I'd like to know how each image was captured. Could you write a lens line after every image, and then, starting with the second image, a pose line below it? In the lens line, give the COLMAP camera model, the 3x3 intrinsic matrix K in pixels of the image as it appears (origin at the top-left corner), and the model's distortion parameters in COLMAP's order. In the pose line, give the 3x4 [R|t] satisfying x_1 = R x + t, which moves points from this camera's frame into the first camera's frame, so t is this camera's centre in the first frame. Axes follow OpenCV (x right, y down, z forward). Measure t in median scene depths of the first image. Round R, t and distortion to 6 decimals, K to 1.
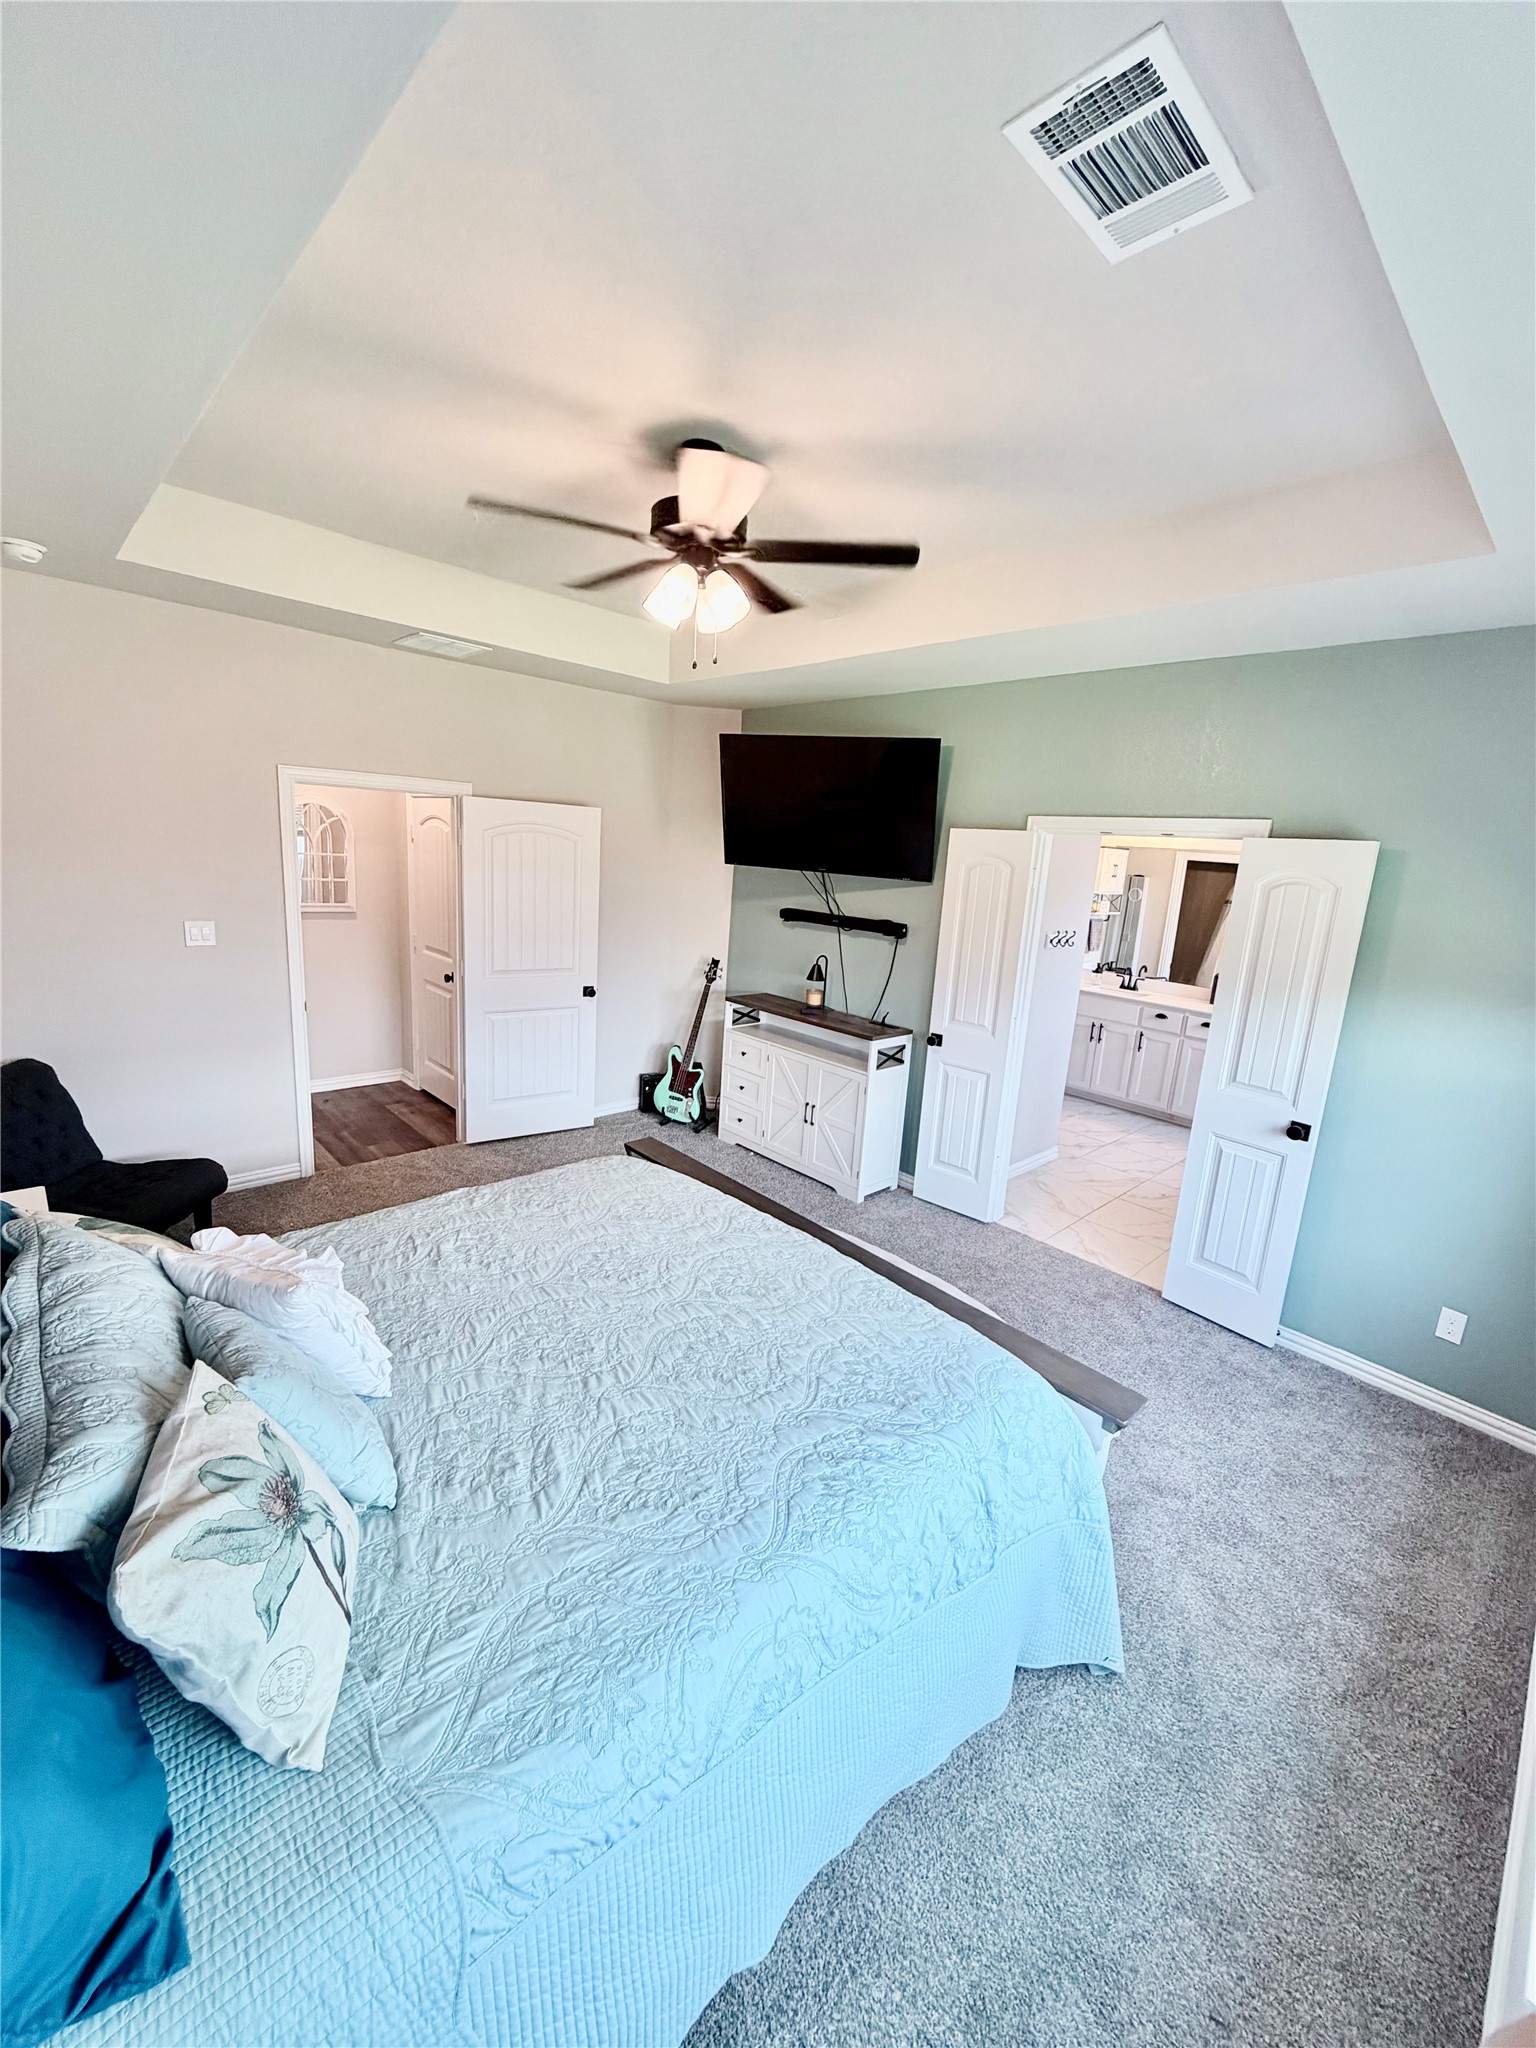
lens RADIAL K [[811.2, 0, 771.5], [0, 811.2, 1016.5], [0, 0, 1]] dist [-0.001331, -0.000232]
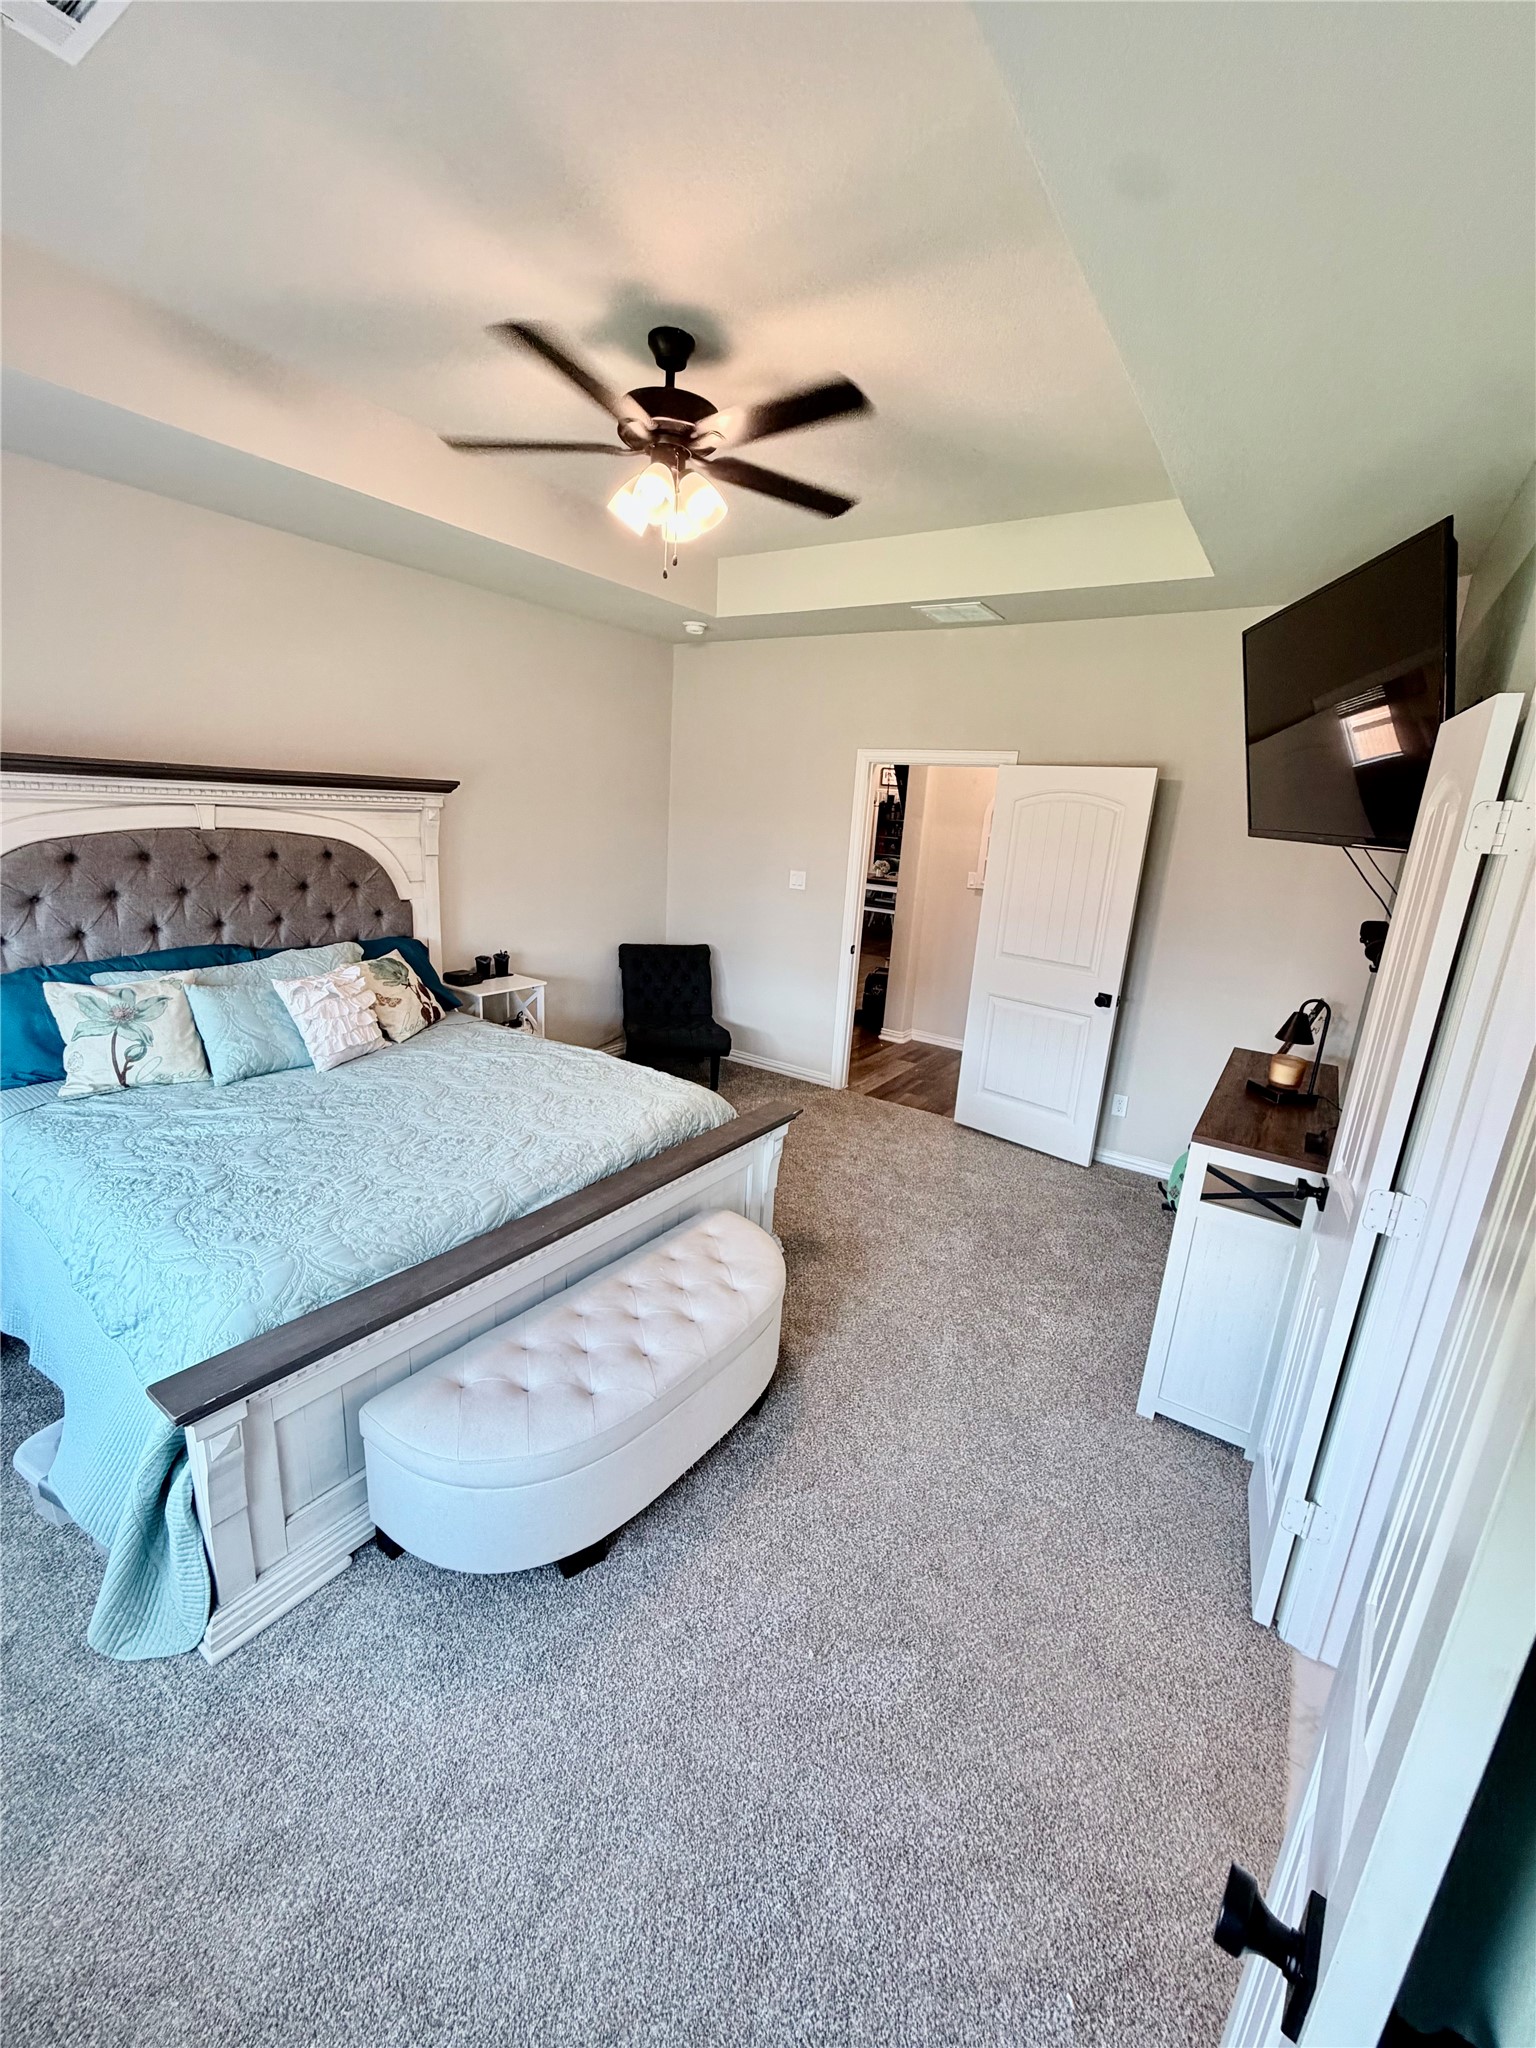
lens RADIAL K [[811.2, 0, 771.5], [0, 811.2, 1016.5], [0, 0, 1]] dist [-0.001331, -0.000232]
pose [[0.219895, 0.195535, -0.955726, 0.557185], [-0.245761, 0.959210, 0.139703, -0.055626], [0.944059, 0.204160, 0.258980, 0.570925]]
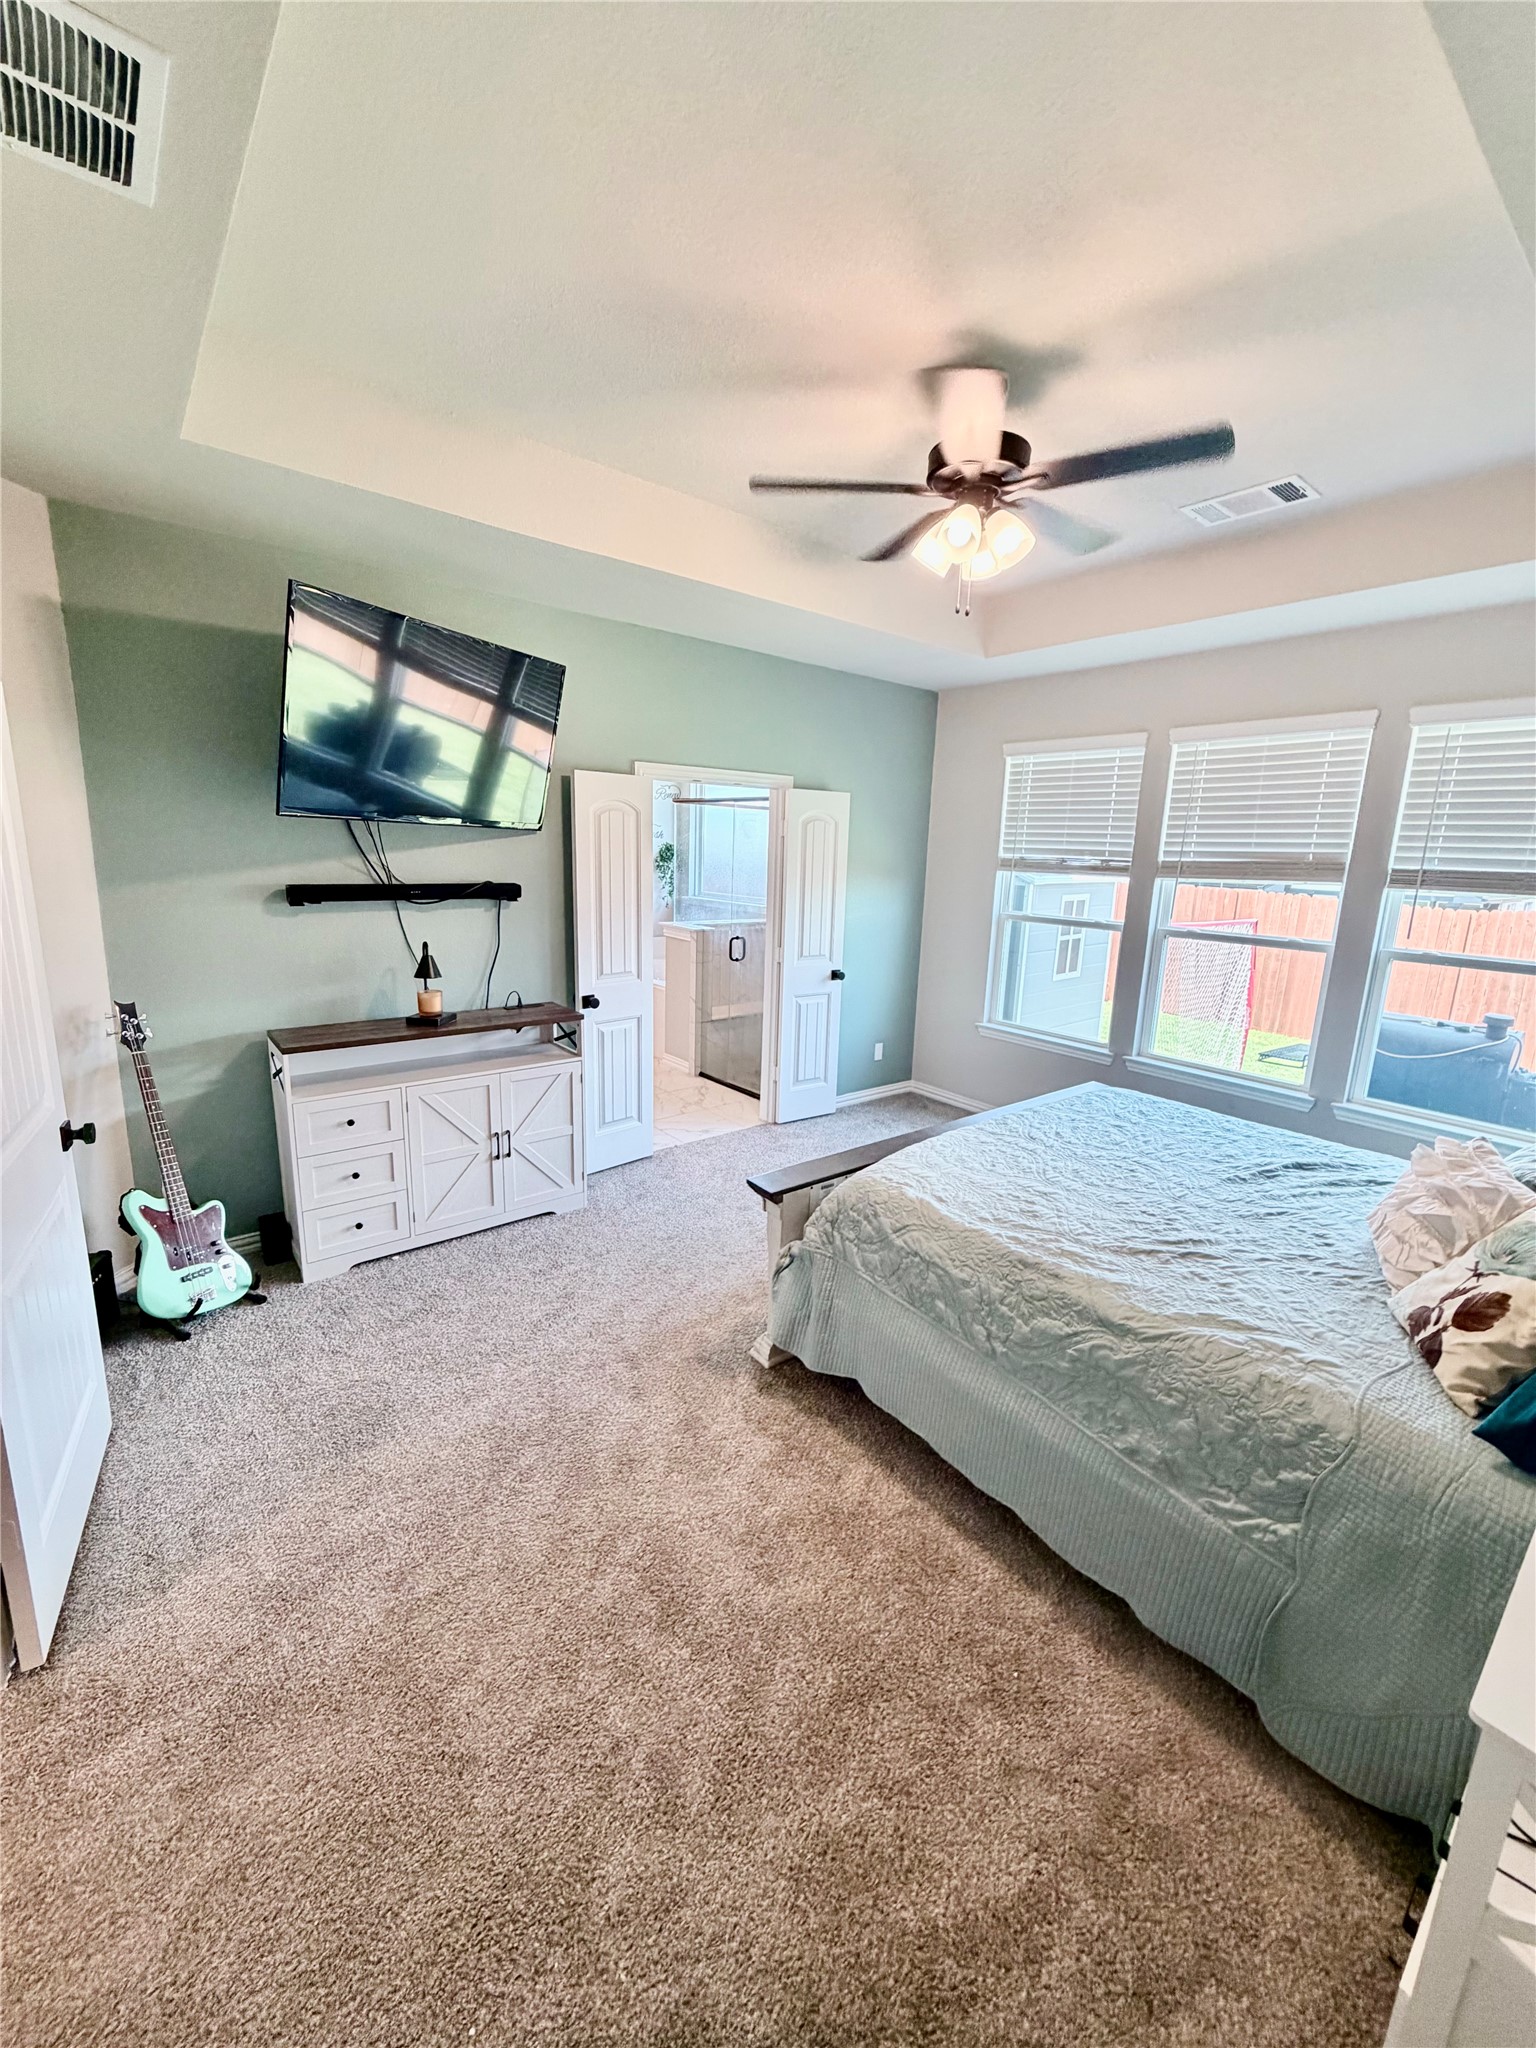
lens RADIAL K [[803.6, 0, 768.0], [0, 803.6, 1024.0], [0, 0, 1]] dist [-0.000548, -0.000023]
pose [[0.069858, -0.272850, 0.959517, -0.668901], [0.176462, 0.950078, 0.257319, -0.146880], [-0.981825, 0.151342, 0.114518, 0.693748]]
